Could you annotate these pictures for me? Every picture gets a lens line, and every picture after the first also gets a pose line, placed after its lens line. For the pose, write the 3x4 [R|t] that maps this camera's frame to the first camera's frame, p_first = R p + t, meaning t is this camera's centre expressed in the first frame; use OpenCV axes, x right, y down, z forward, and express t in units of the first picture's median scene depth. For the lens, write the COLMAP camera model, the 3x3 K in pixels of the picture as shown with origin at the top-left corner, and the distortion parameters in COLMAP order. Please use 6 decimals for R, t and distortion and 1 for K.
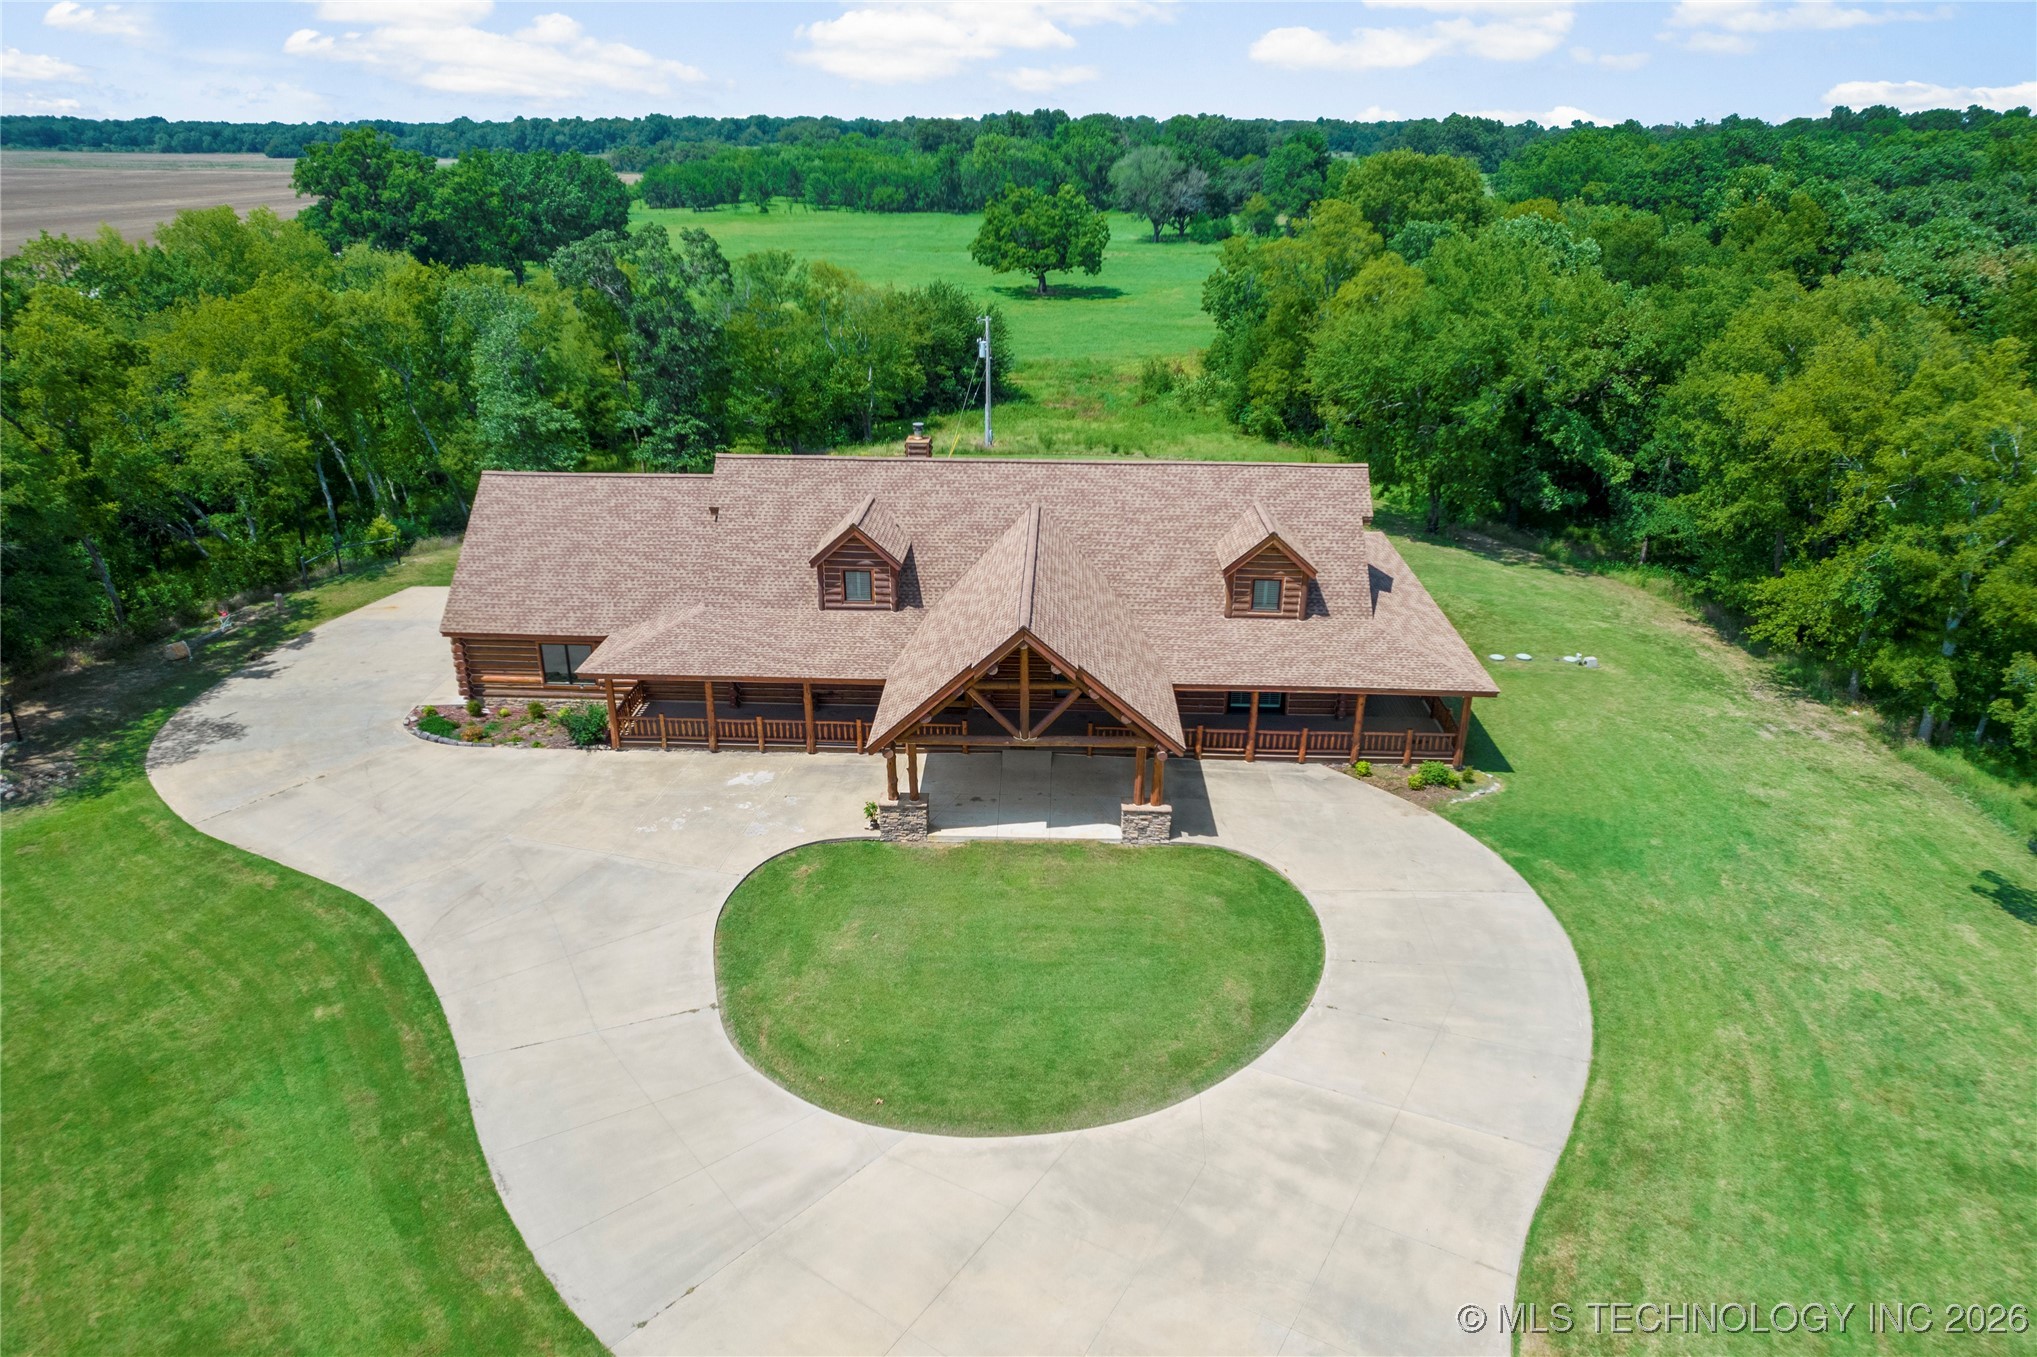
lens RADIAL K [[1335.0, 0, 1018.5], [0, 1335.0, 678.5], [0, 0, 1]] dist [-0.019222, 0.001773]
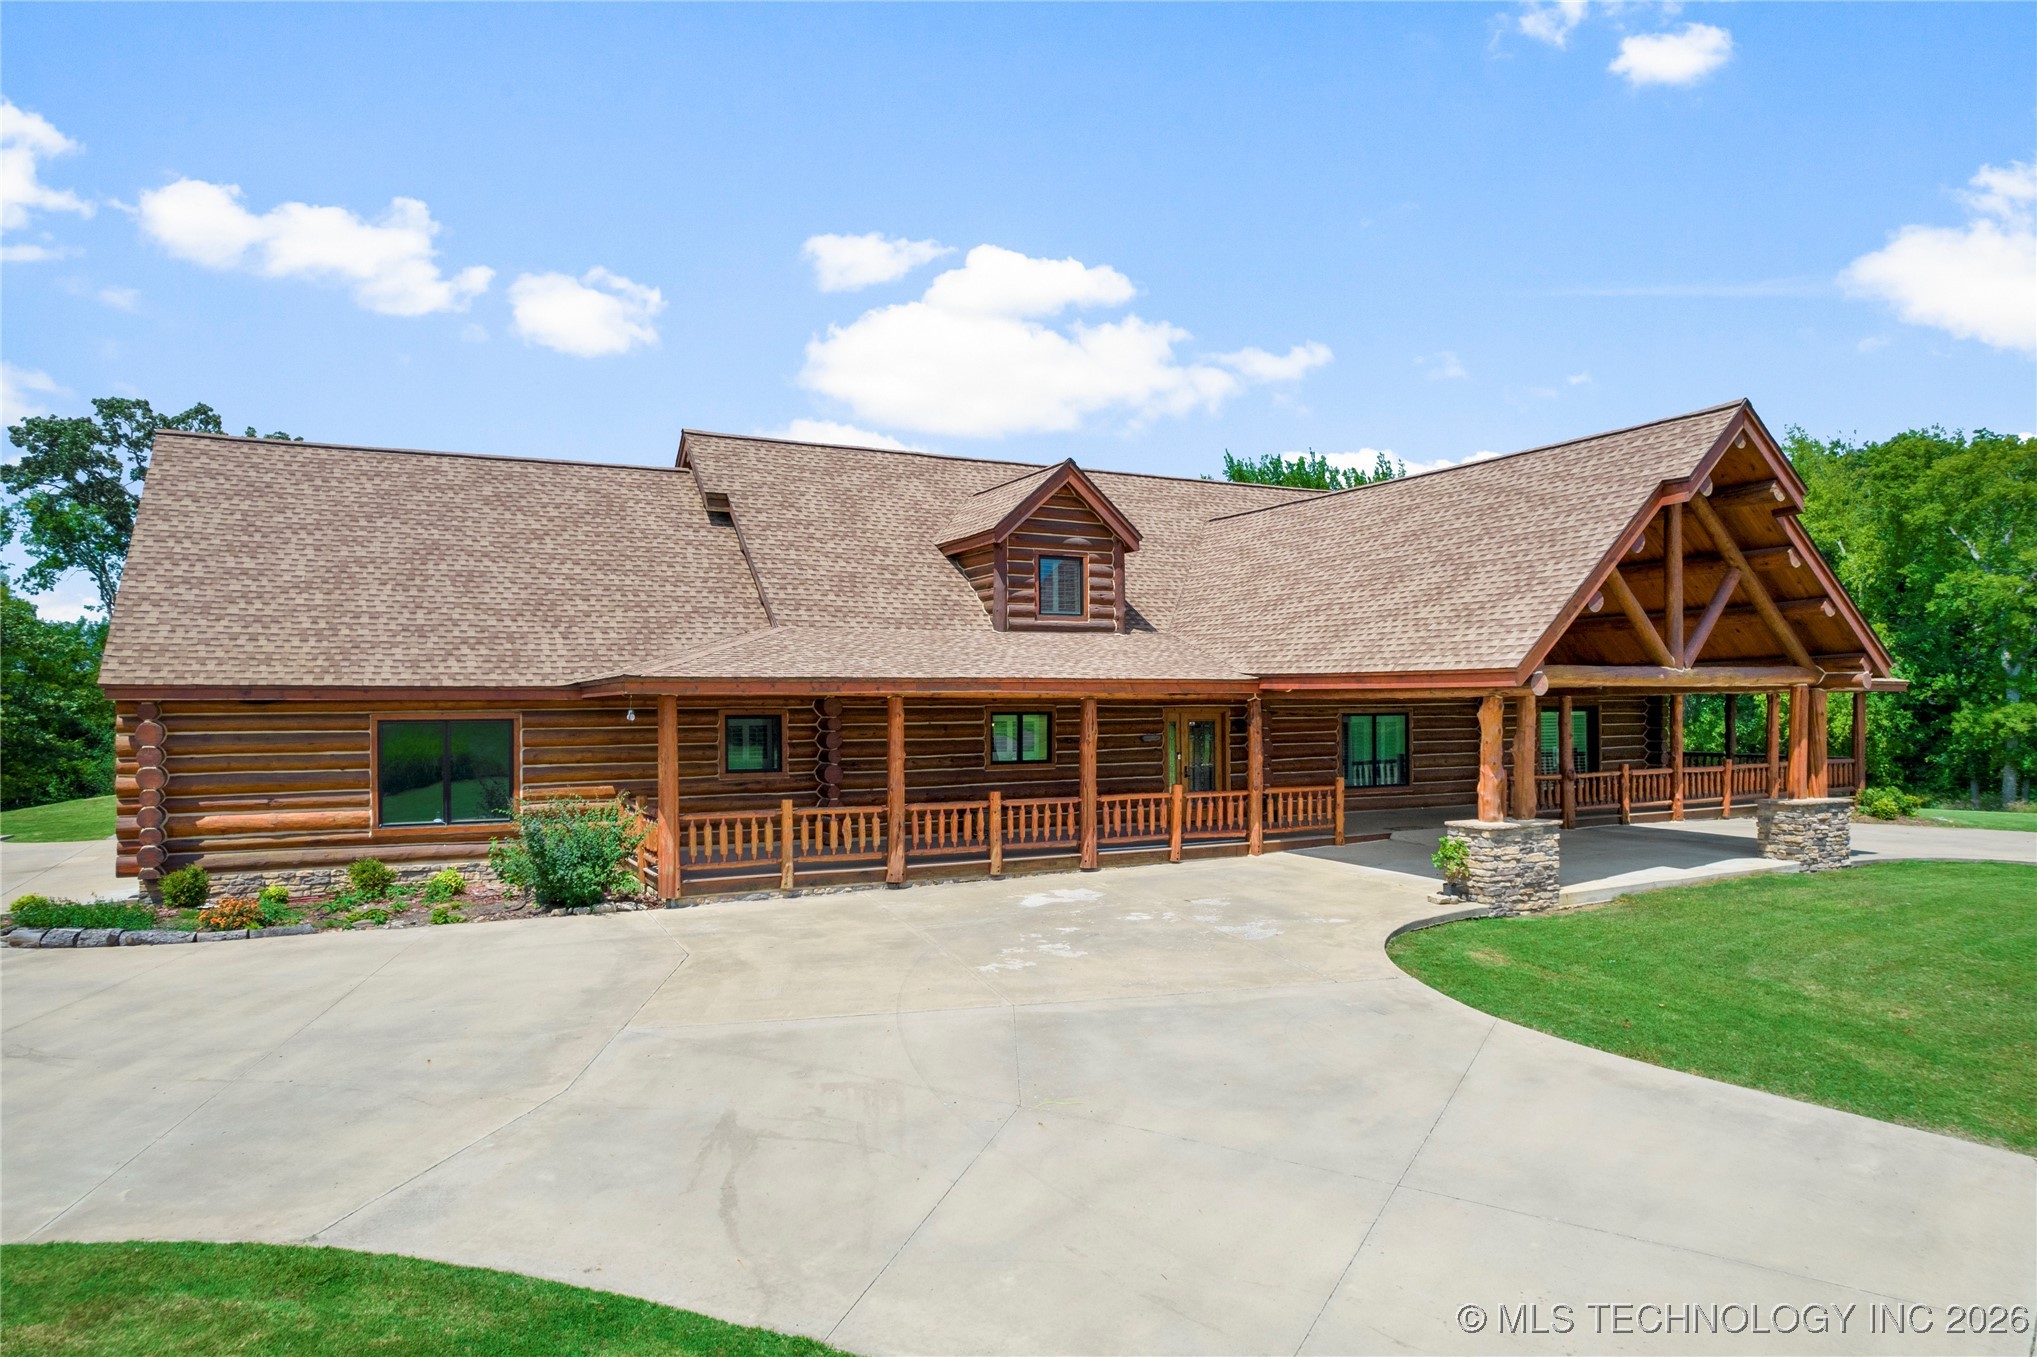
lens RADIAL K [[1282.5, 0, 1026.0], [0, 1282.5, 699.2], [0, 0, 1]] dist [-0.034240, 0.001959]
pose [[0.868455, -0.010726, 0.495652, -0.449687], [0.198307, 0.923816, -0.327472, 0.162114], [-0.454379, 0.382686, 0.804420, 0.692115]]
